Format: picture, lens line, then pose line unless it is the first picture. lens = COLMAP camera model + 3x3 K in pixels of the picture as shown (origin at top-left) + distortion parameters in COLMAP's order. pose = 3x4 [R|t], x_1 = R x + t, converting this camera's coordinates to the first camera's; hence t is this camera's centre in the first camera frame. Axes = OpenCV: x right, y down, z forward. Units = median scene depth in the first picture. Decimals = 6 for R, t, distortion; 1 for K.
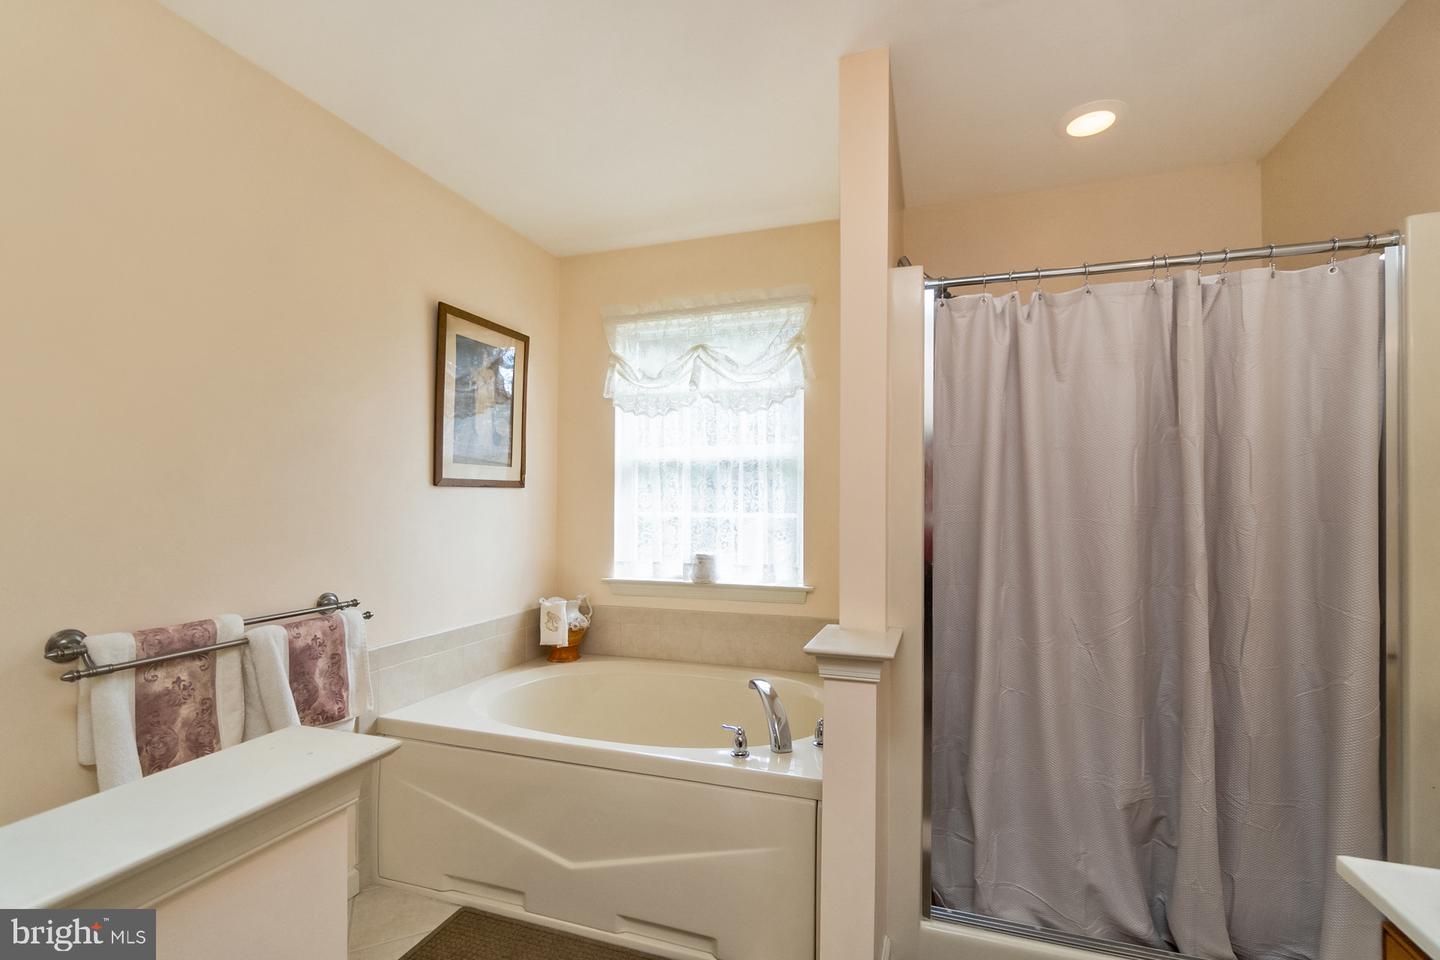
lens RADIAL K [[643.9, 0, 723.9], [0, 643.9, 506.2], [0, 0, 1]] dist [0.000706, 0.000120]
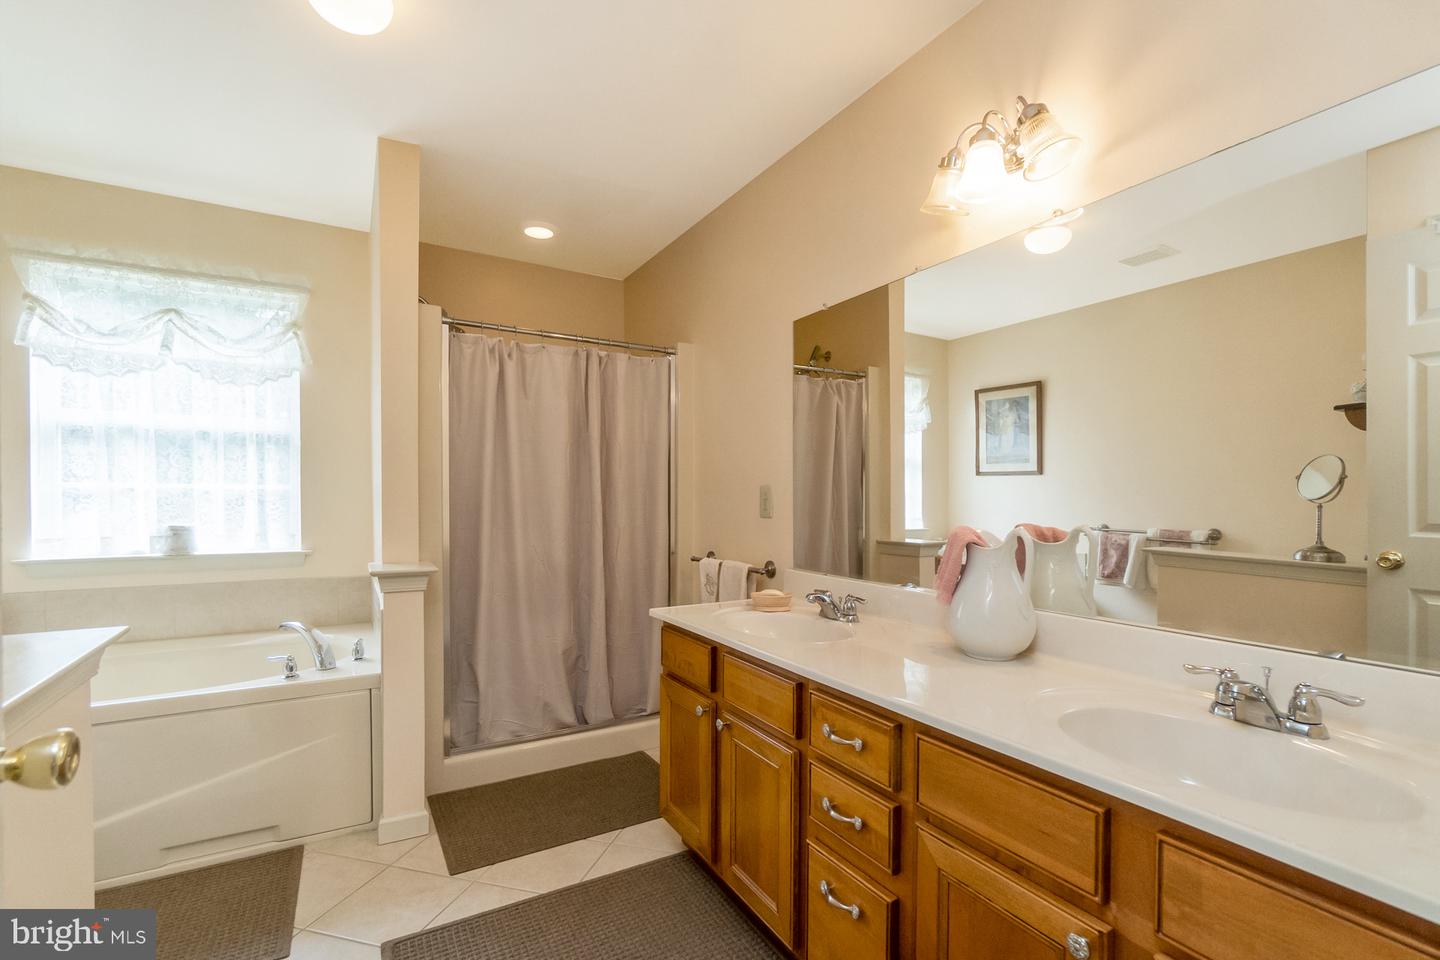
lens RADIAL K [[643.9, 0, 723.9], [0, 643.9, 506.2], [0, 0, 1]] dist [0.000706, 0.000120]
pose [[0.656398, -0.010609, 0.754340, -0.233362], [-0.001730, 0.999877, 0.015567, 0.029855], [-0.754413, -0.011523, 0.656299, -0.268584]]
